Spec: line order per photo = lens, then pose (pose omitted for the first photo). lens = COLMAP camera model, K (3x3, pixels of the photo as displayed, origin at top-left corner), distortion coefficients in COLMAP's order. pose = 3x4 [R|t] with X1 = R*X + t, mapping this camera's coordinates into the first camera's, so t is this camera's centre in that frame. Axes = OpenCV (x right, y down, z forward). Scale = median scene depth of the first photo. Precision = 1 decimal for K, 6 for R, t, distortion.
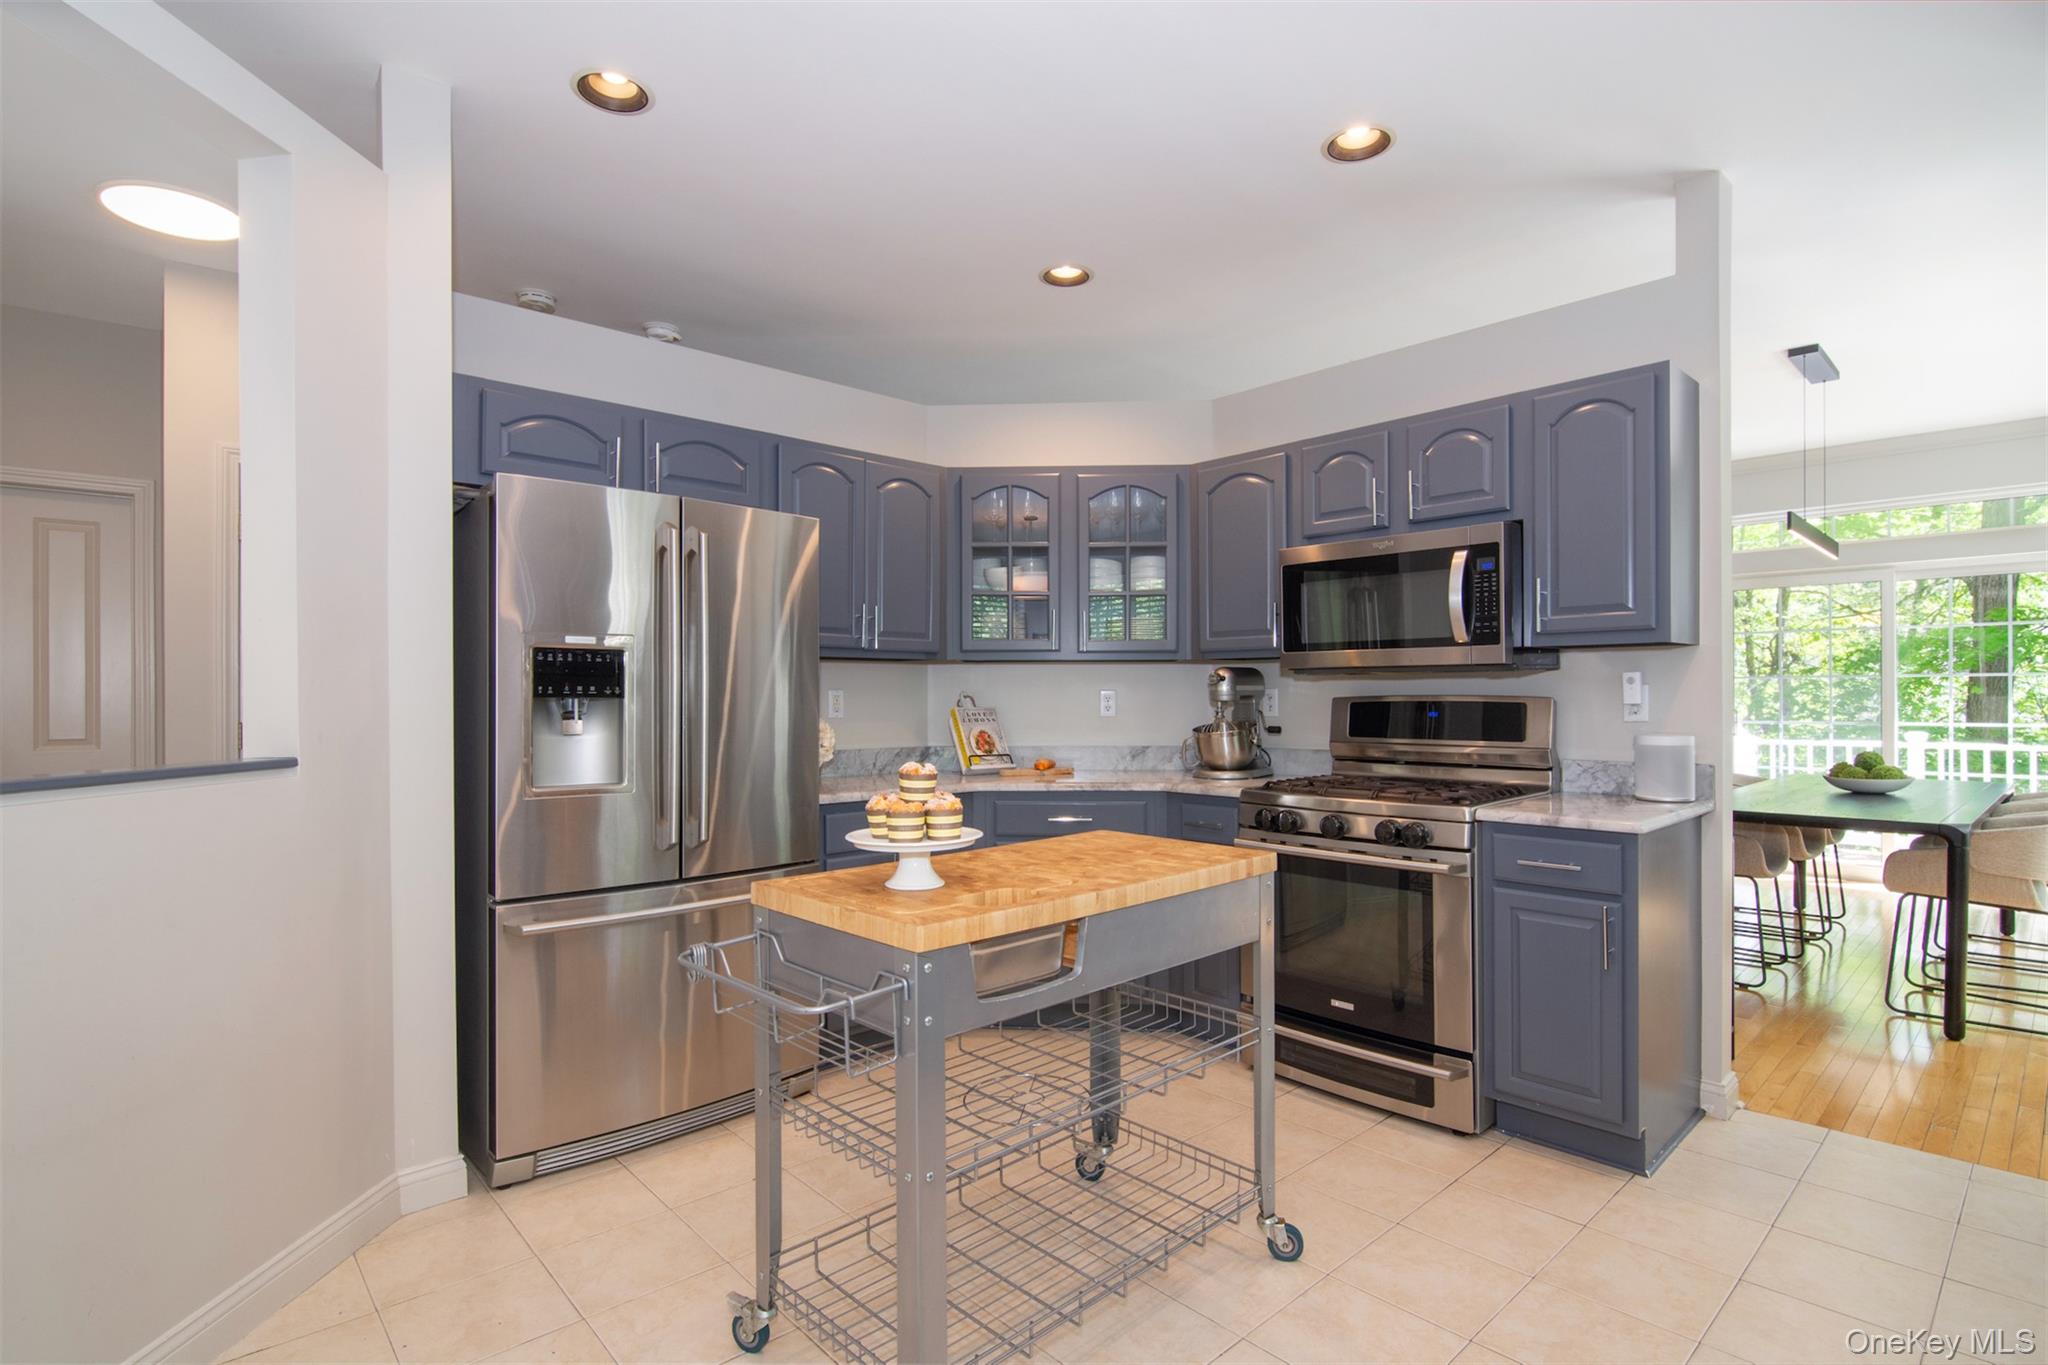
lens RADIAL K [[1014.7, 0, 1026.6], [0, 1014.7, 687.6], [0, 0, 1]] dist [-0.023107, -0.000910]
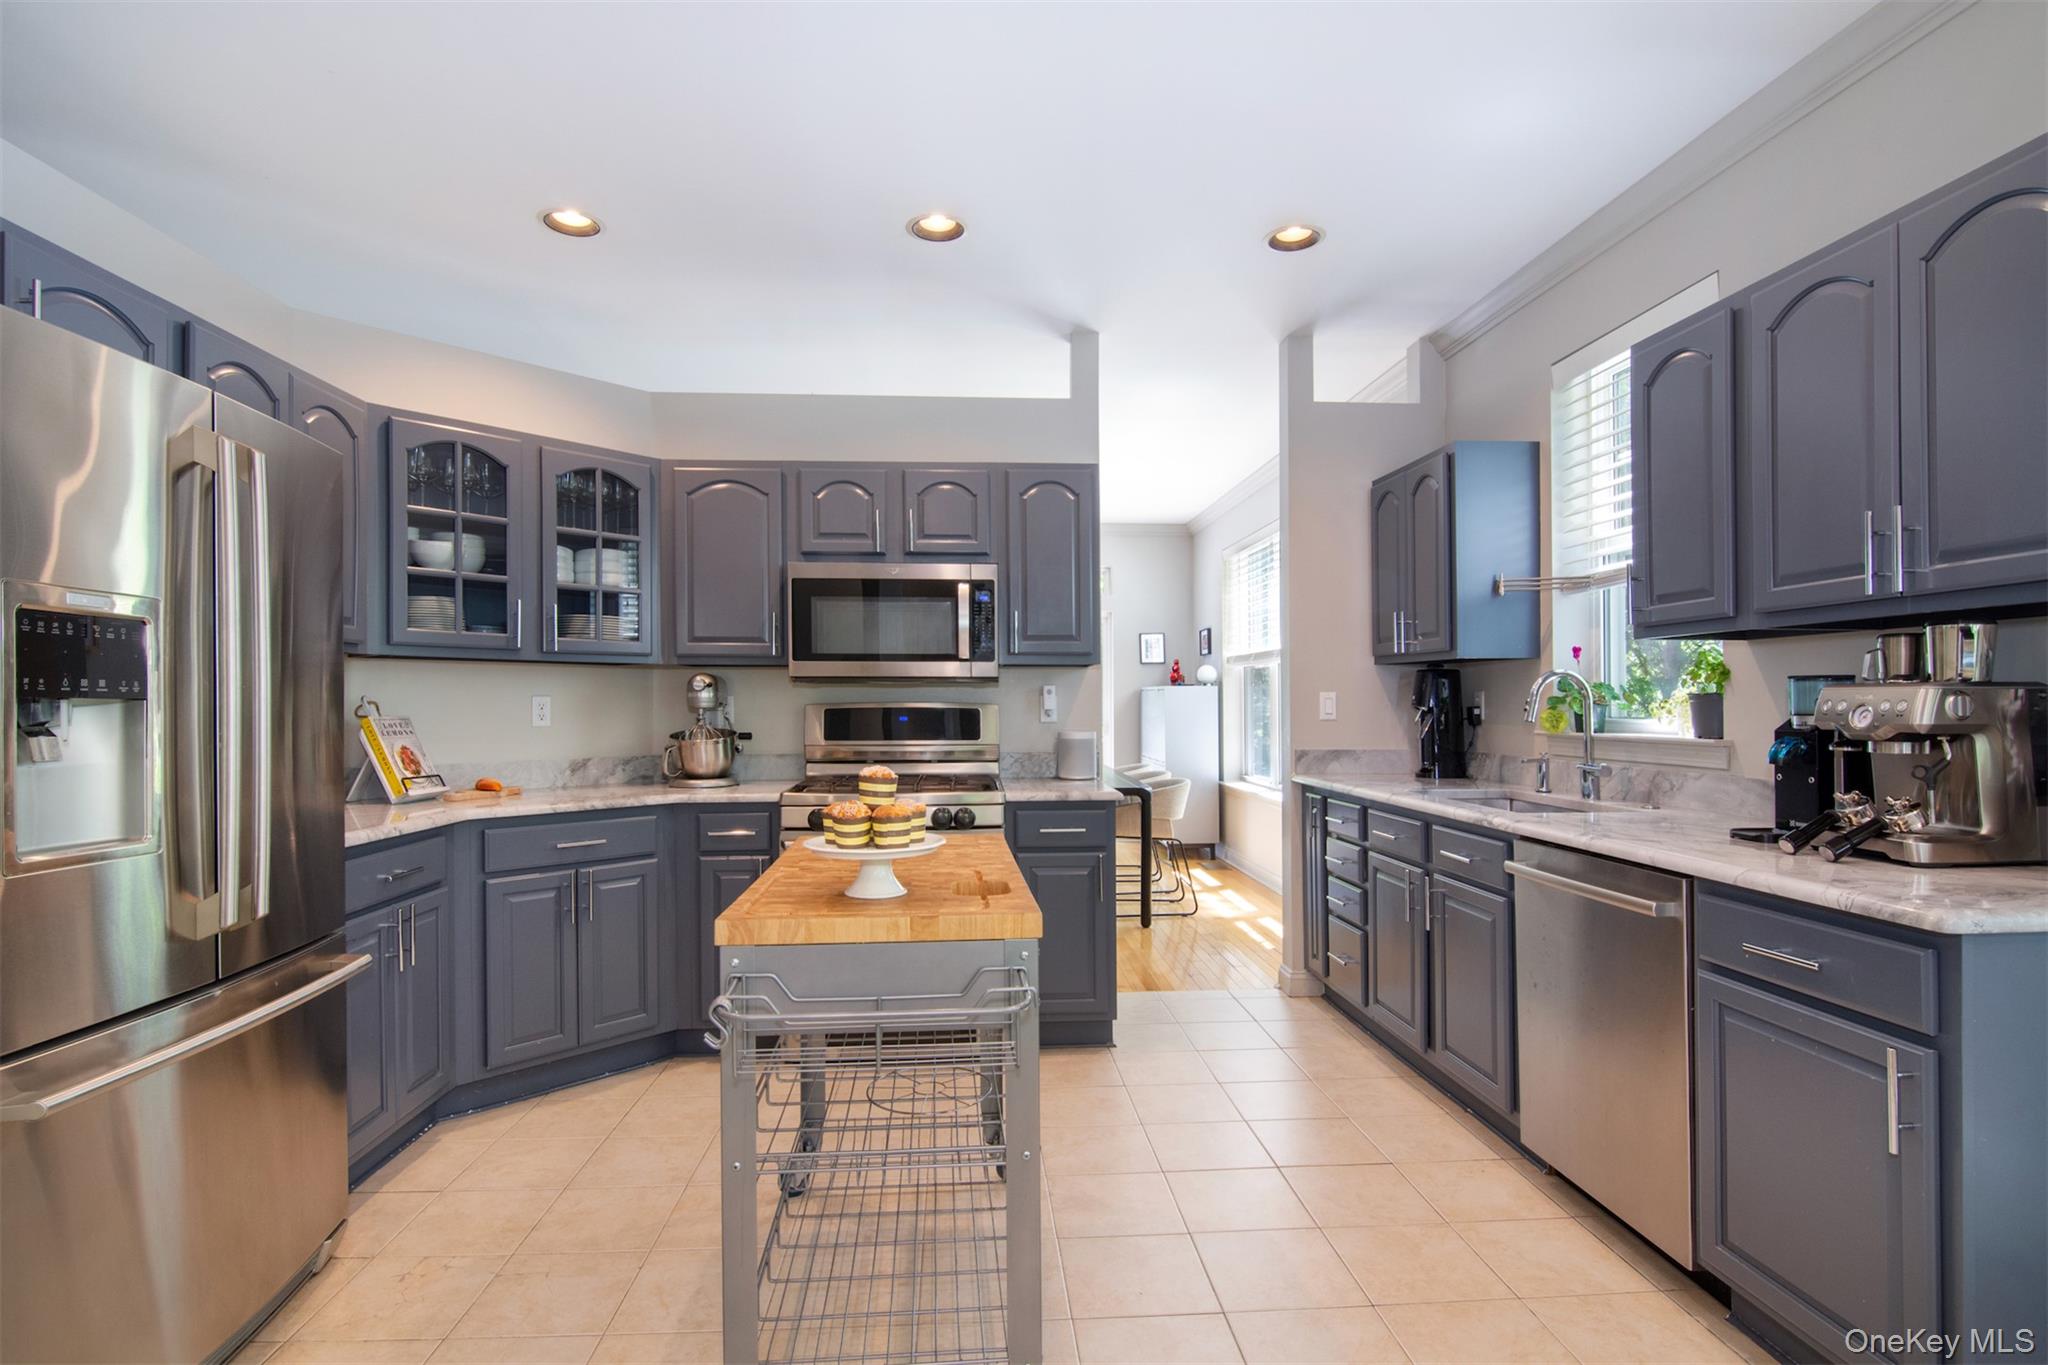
lens RADIAL K [[1014.7, 0, 1066.0], [0, 1014.7, 680.9], [0, 0, 1]] dist [-0.023107, -0.000910]
pose [[0.604024, 0.020681, 0.796698, -0.444067], [-0.006301, 0.999756, -0.021175, 0.006666], [-0.796942, 0.007770, 0.604006, 0.156535]]
